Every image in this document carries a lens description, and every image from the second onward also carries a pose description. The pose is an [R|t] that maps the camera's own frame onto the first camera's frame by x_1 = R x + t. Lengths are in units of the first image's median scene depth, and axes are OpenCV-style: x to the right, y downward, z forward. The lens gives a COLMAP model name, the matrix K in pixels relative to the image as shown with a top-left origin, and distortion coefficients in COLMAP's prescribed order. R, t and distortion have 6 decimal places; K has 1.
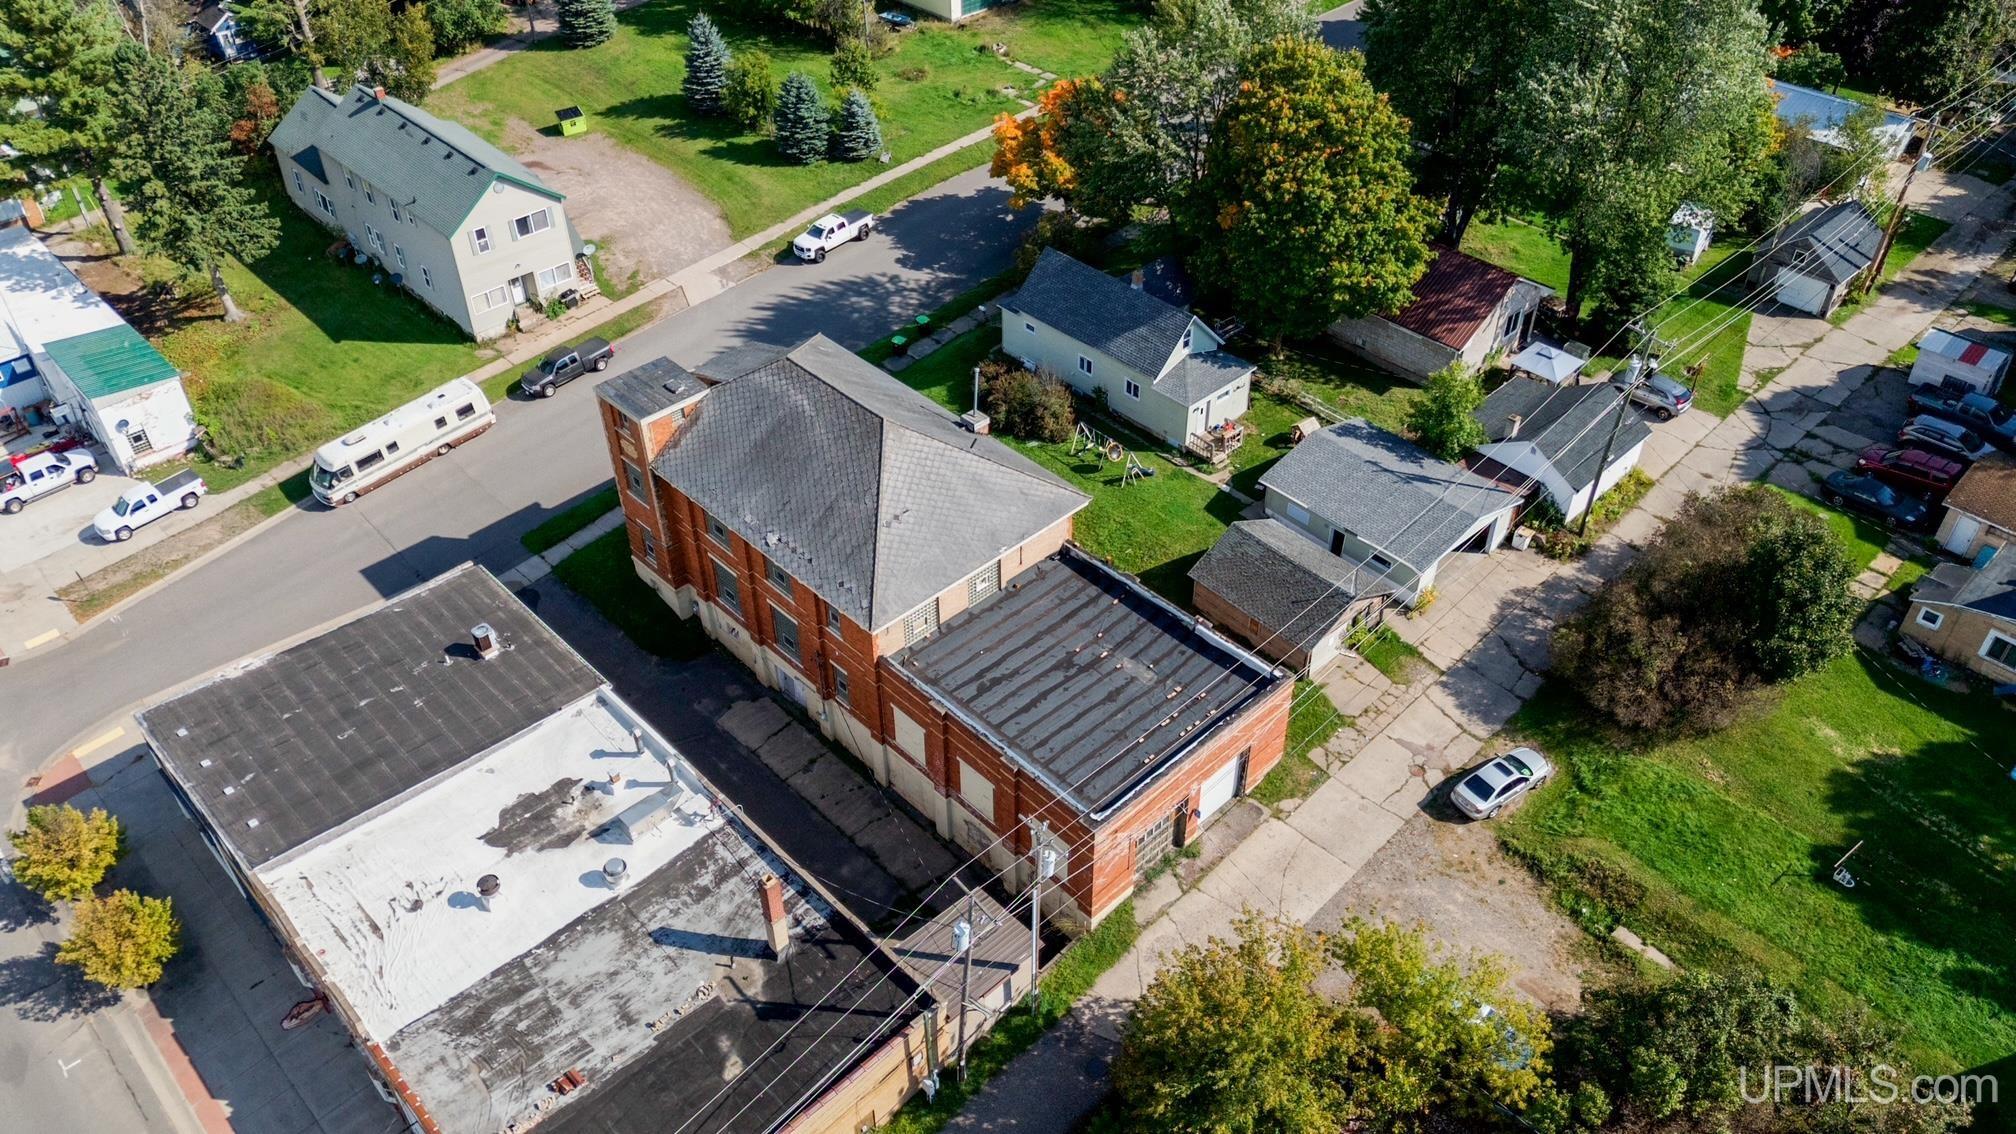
lens RADIAL K [[1481.1, 0, 1006.4], [0, 1481.1, 572.1], [0, 0, 1]] dist [0.059106, -0.050029]
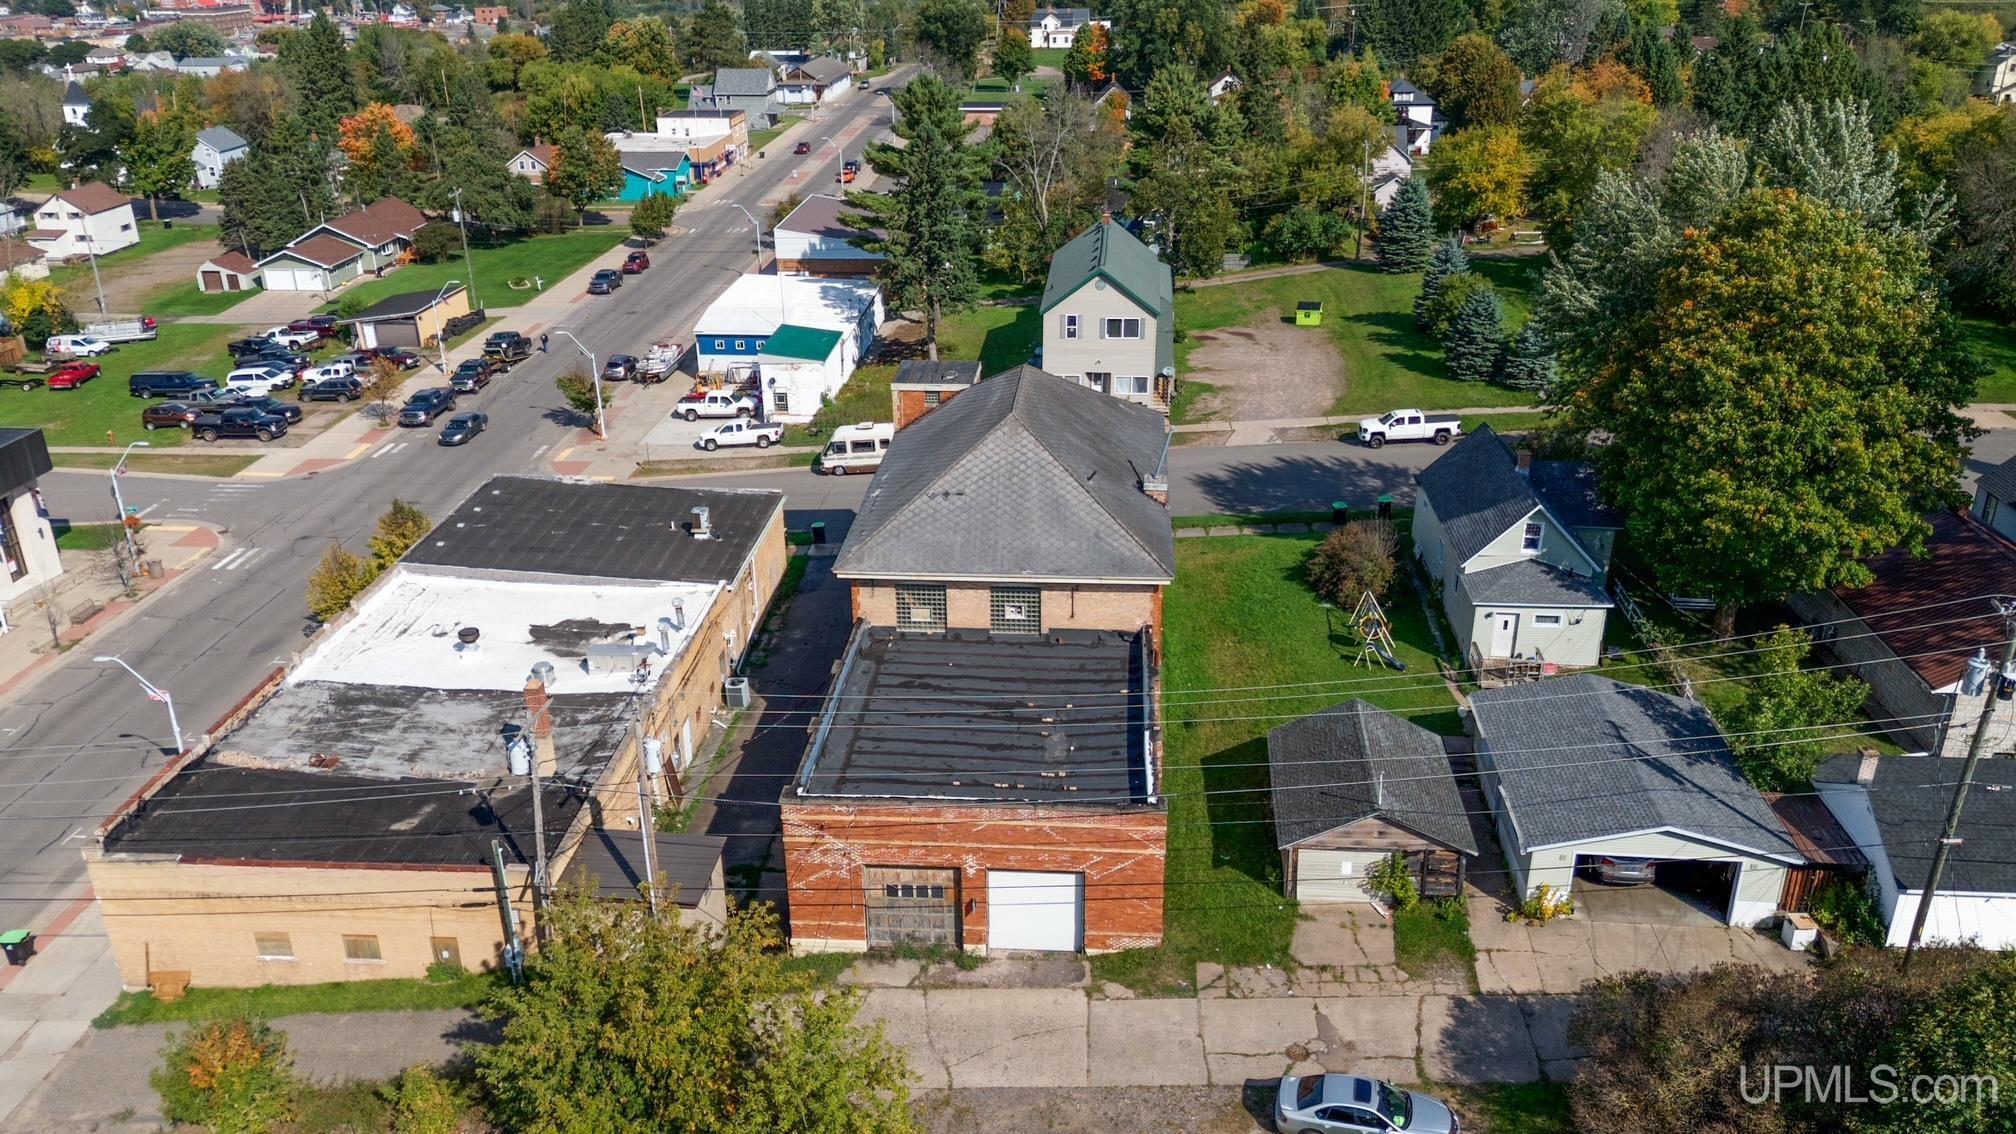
lens RADIAL K [[1481.1, 0, 1010.6], [0, 1481.1, 563.2], [0, 0, 1]] dist [0.059106, -0.050029]
pose [[0.669446, 0.297154, -0.680839, 0.474456], [-0.471941, 0.877913, -0.080876, 0.044813], [0.573684, 0.375458, 0.727954, 0.289823]]
